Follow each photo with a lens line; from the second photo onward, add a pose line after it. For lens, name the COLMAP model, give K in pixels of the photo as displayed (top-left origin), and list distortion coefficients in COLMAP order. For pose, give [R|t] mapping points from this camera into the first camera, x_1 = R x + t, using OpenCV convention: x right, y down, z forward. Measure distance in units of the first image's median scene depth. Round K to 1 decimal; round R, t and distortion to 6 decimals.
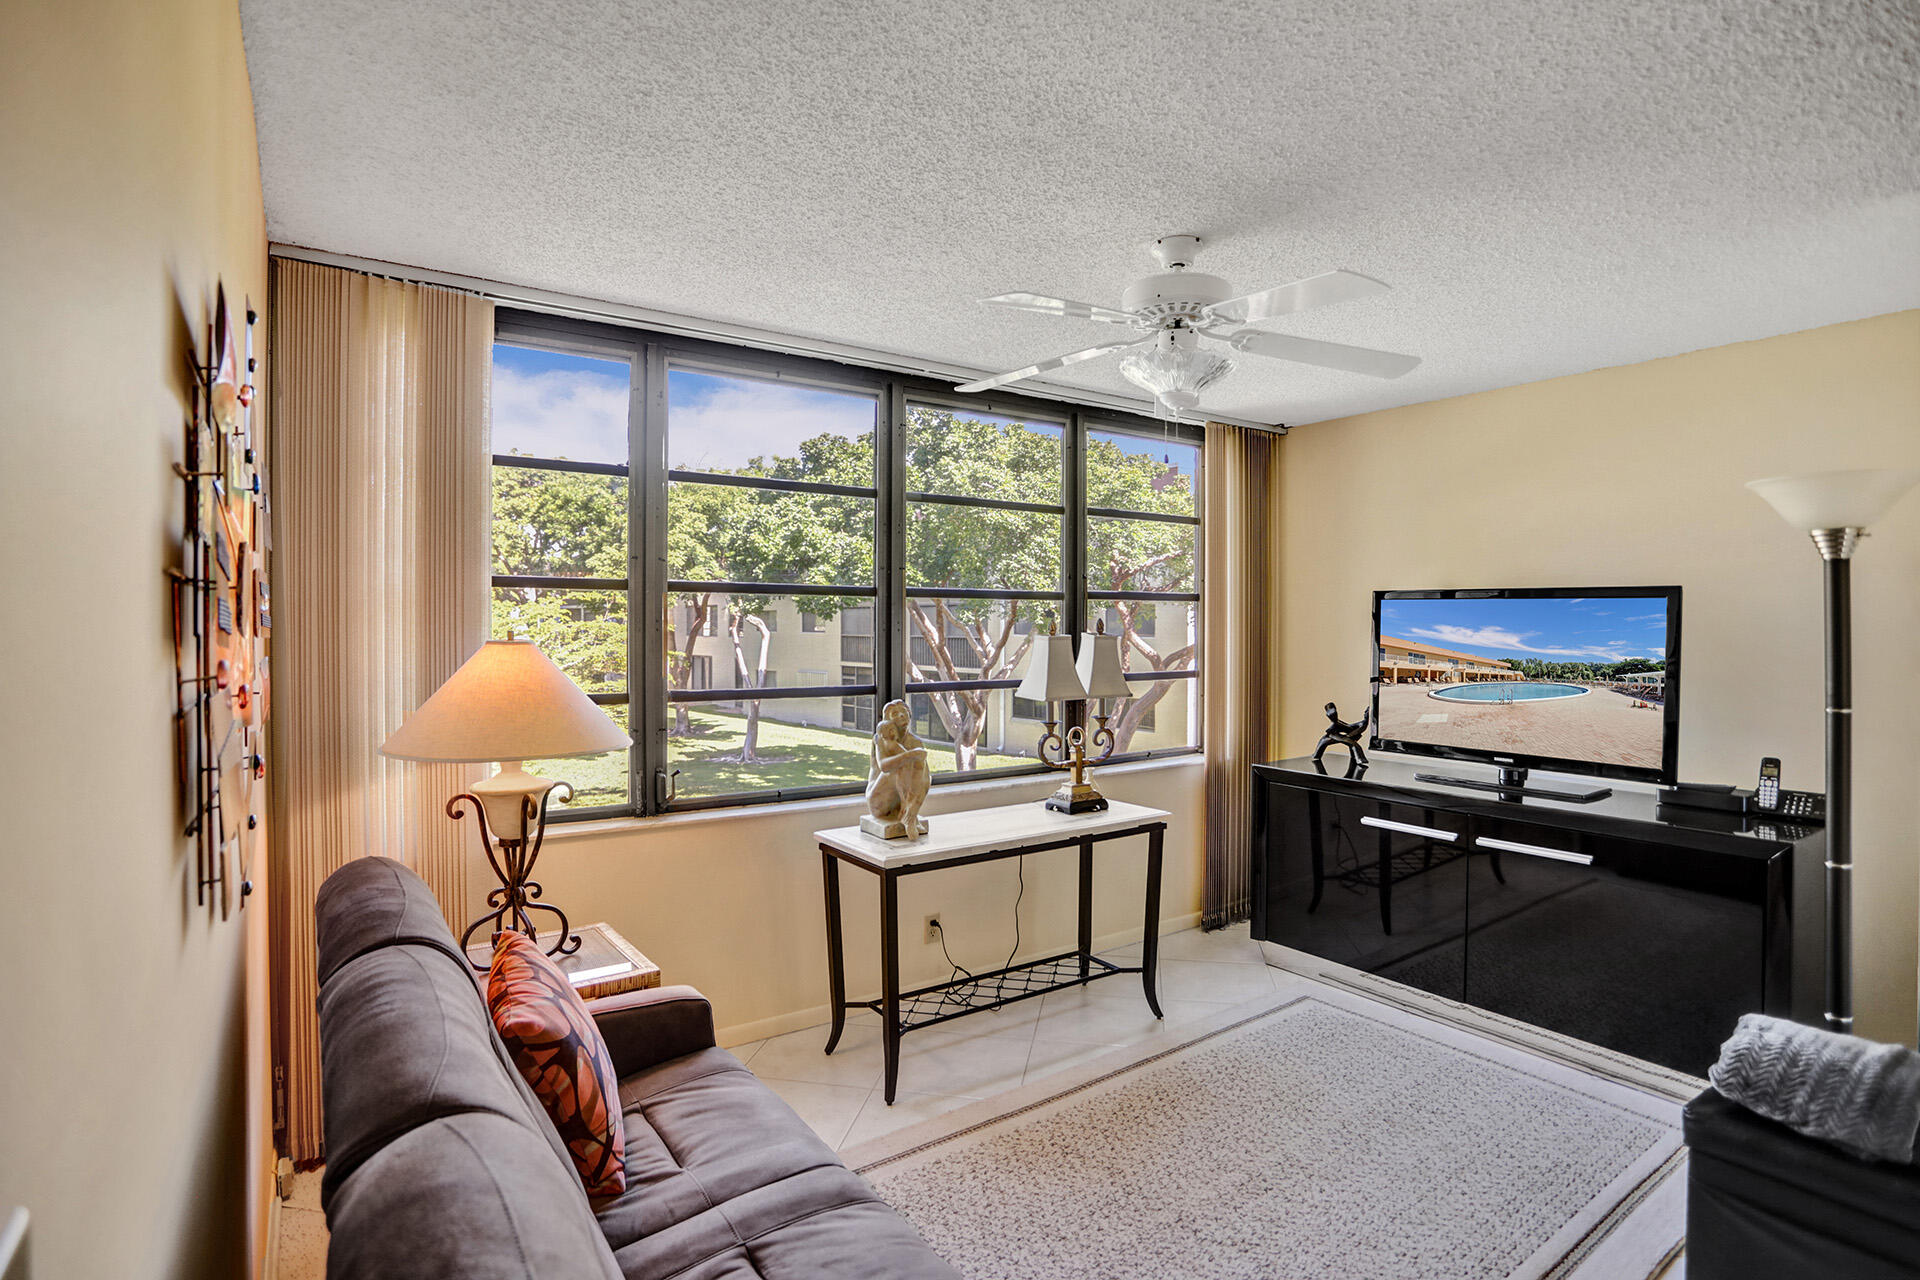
lens RADIAL K [[960.7, 0, 970.4], [0, 960.7, 606.1], [0, 0, 1]] dist [-0.063917, 0.039350]
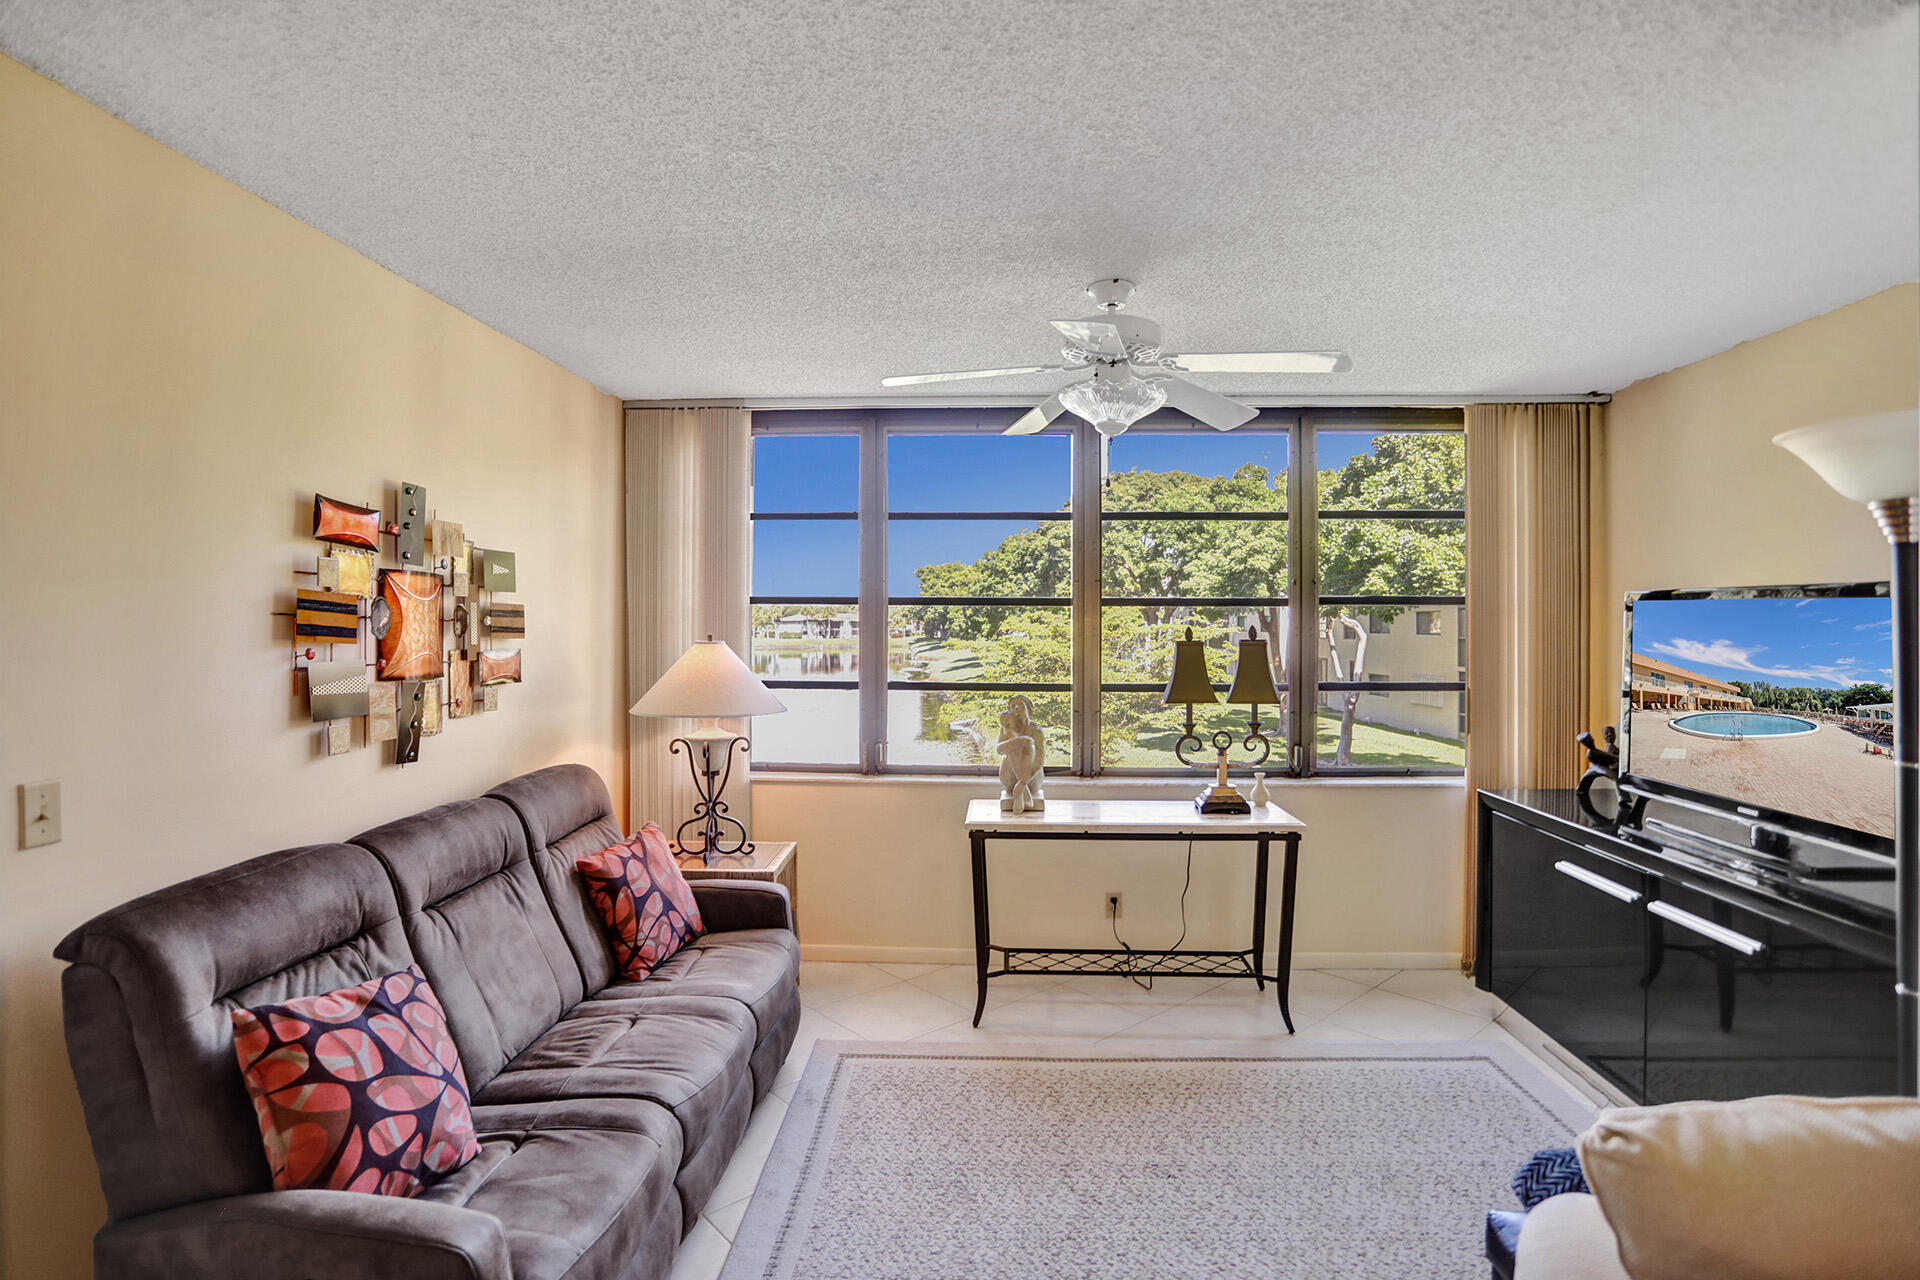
lens RADIAL K [[960.7, 0, 970.4], [0, 960.7, 606.1], [0, 0, 1]] dist [-0.063917, 0.039350]
pose [[0.795981, -0.009271, -0.605250, 0.510358], [0.007927, 0.999957, -0.004892, -0.005897], [0.605269, -0.000904, 0.796020, 0.019955]]
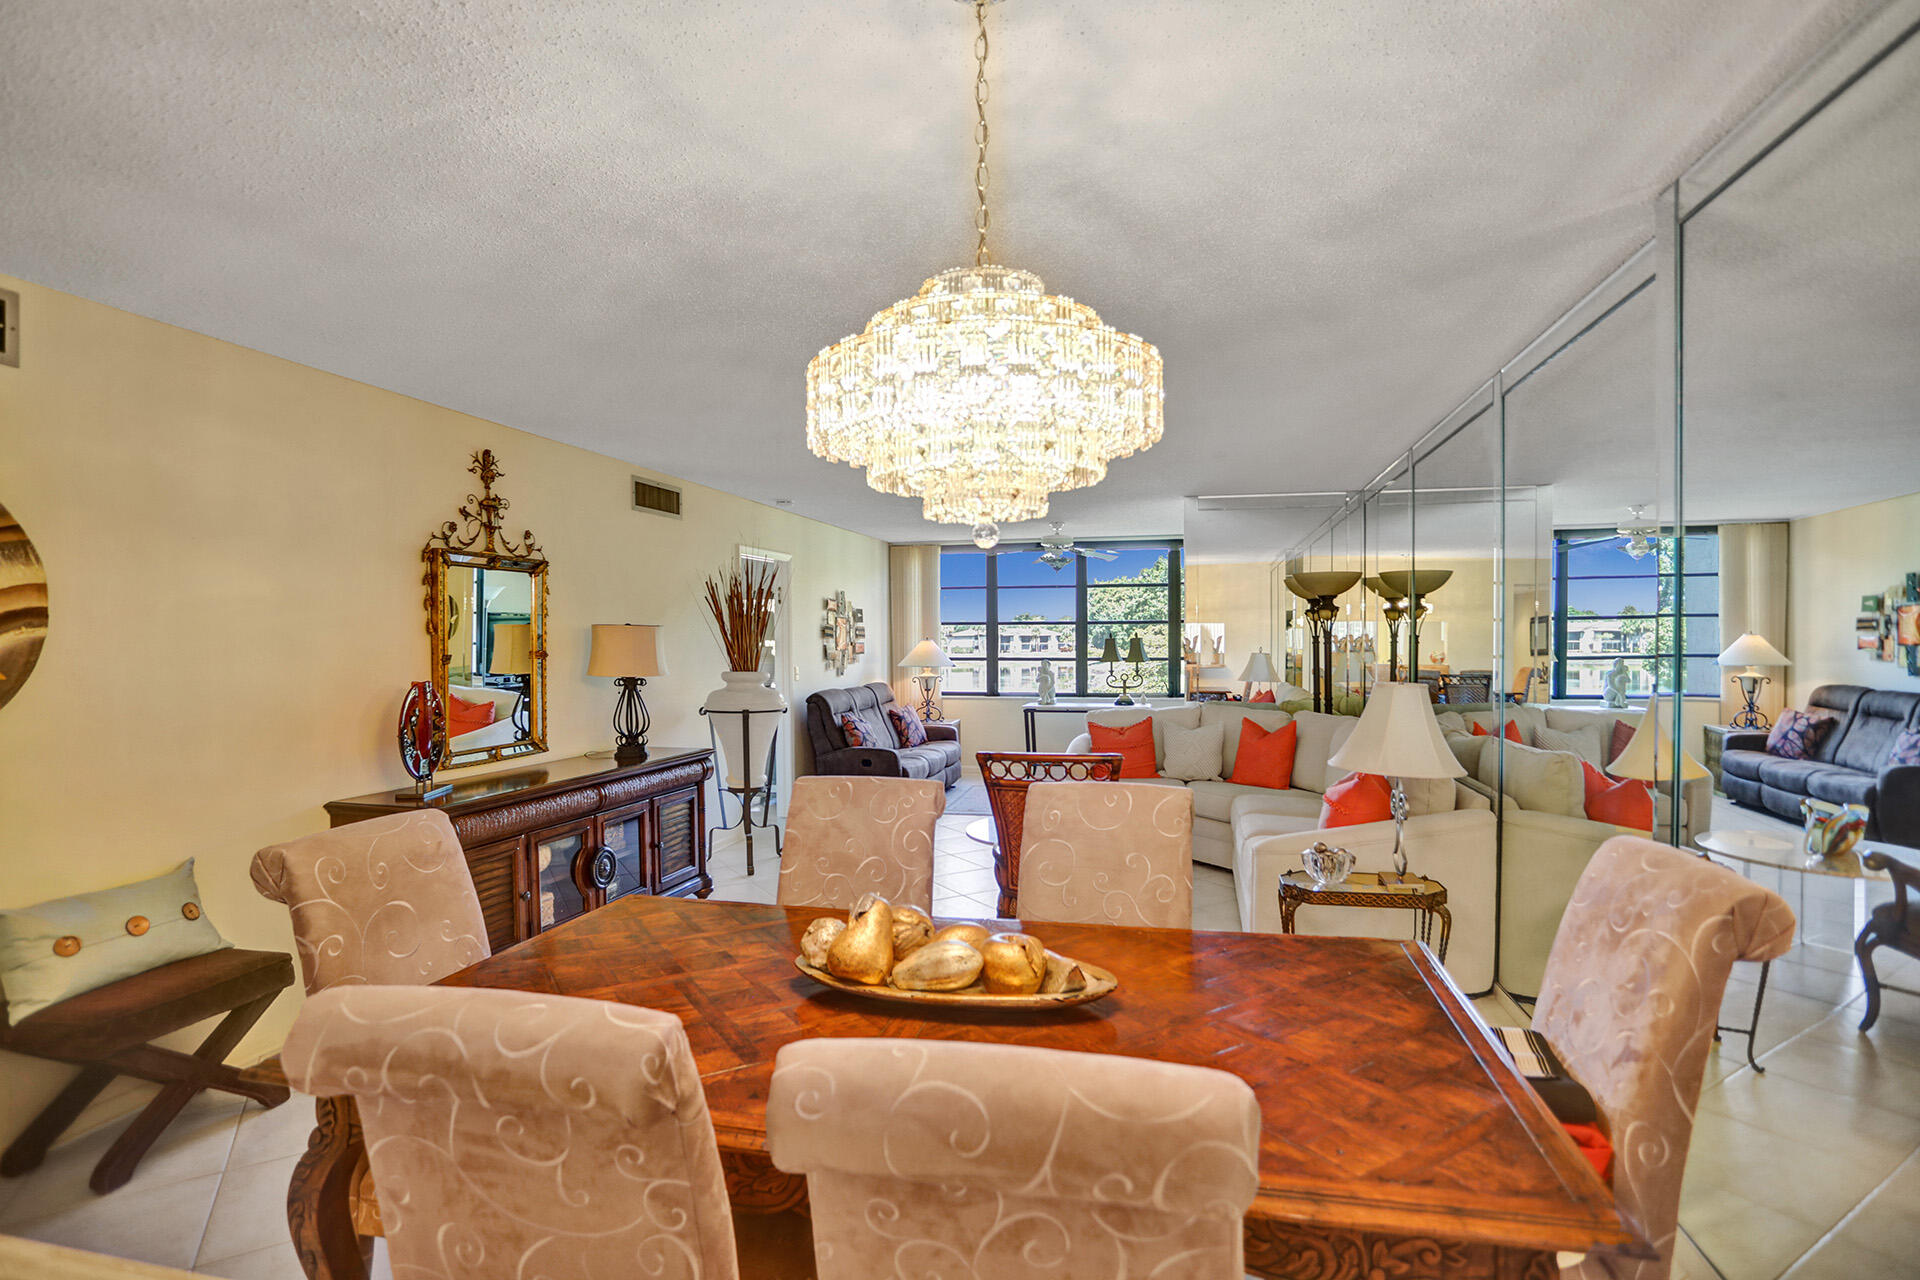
lens RADIAL K [[960.7, 0, 970.4], [0, 960.7, 606.1], [0, 0, 1]] dist [-0.063917, 0.039350]
pose [[0.677447, -0.029636, -0.734975, 1.649057], [0.018959, 0.999560, -0.022830, -0.005972], [0.735328, 0.001532, 0.677710, -0.993818]]
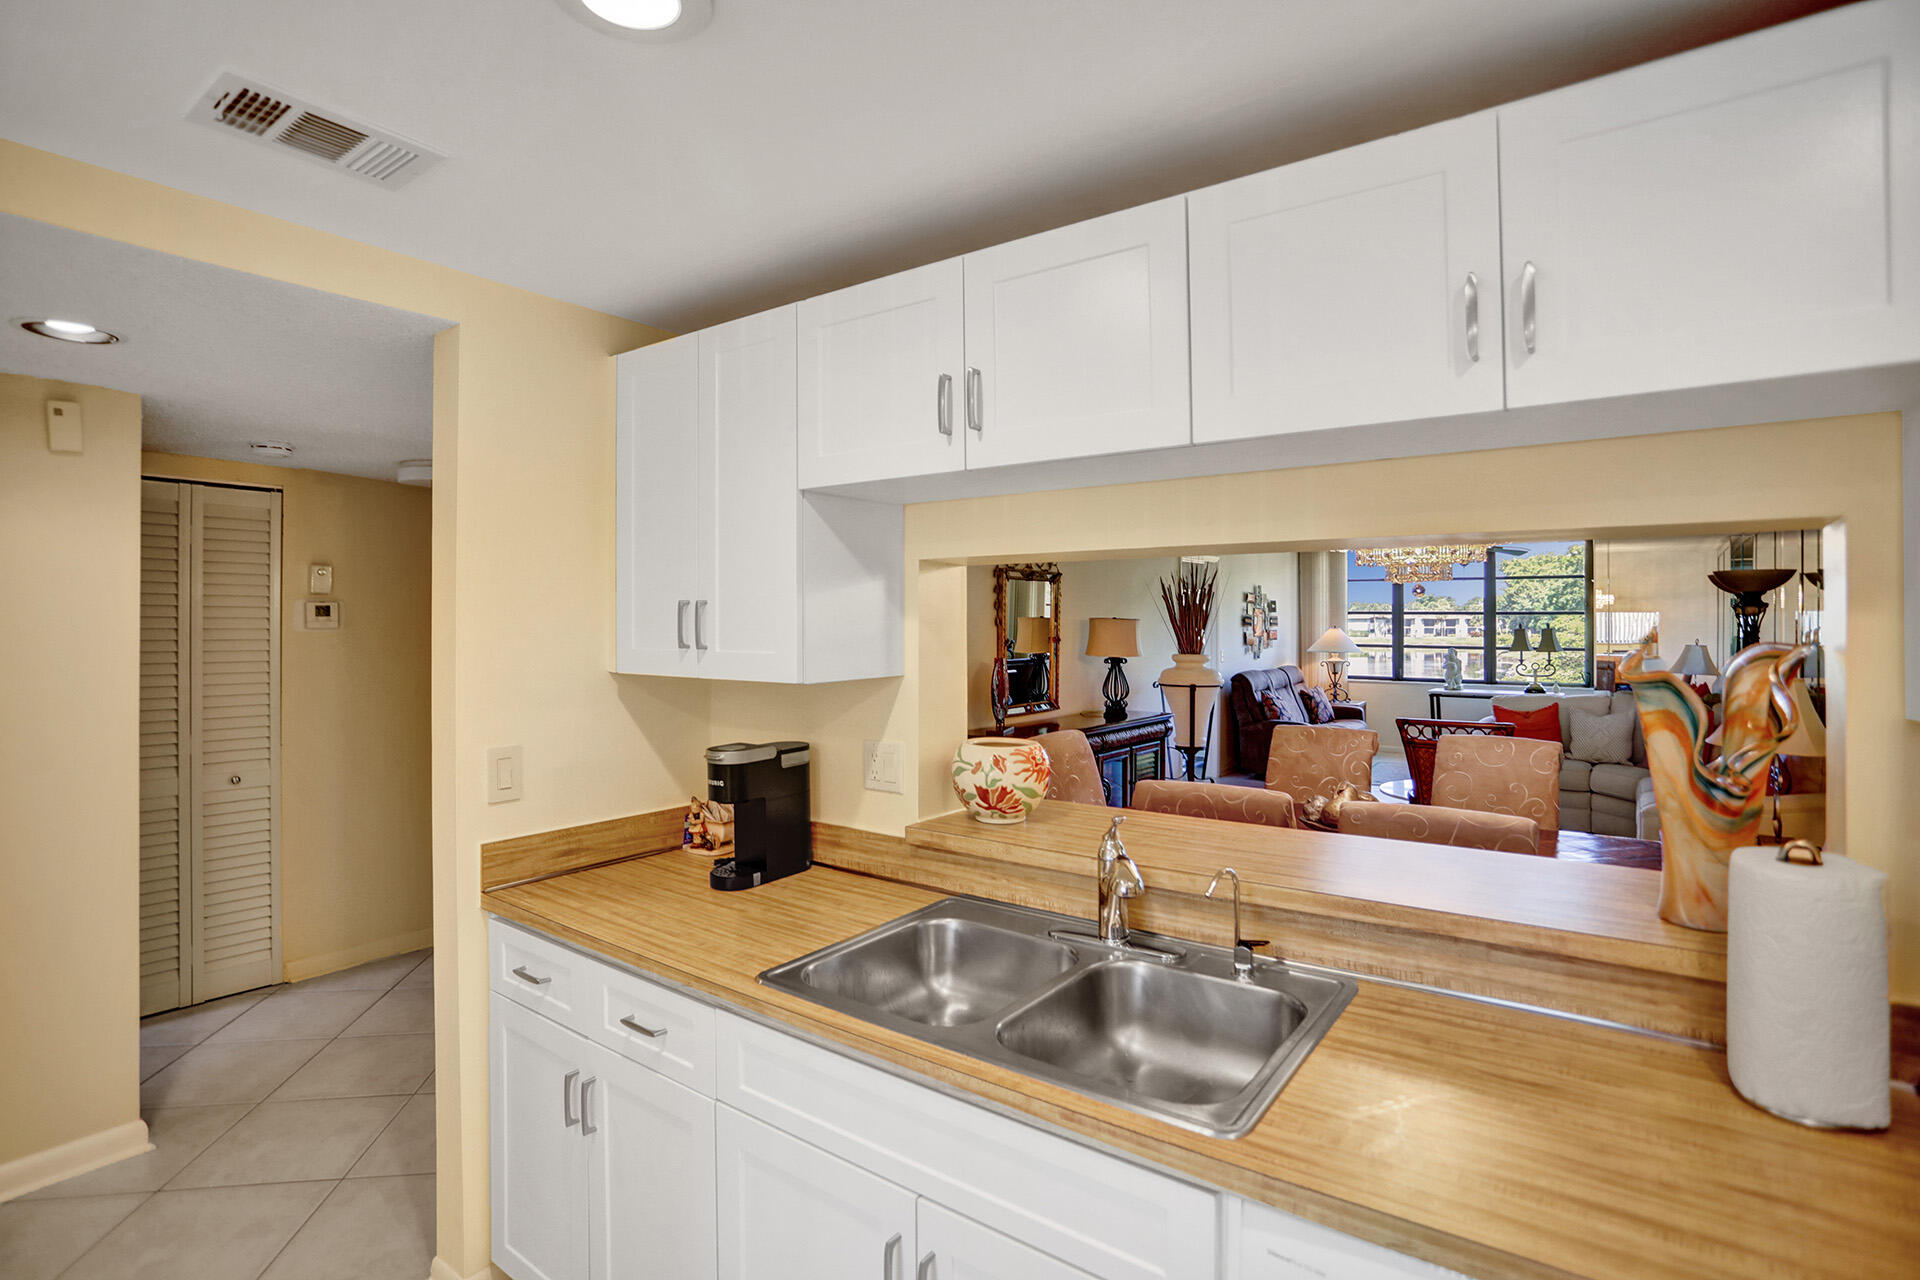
lens RADIAL K [[960.7, 0, 970.4], [0, 960.7, 606.1], [0, 0, 1]] dist [-0.063917, 0.039350]
pose [[0.344815, -0.013064, -0.938580, 1.944132], [0.012928, 0.999874, -0.009167, -0.028882], [0.938582, -0.008973, 0.344941, -1.311333]]
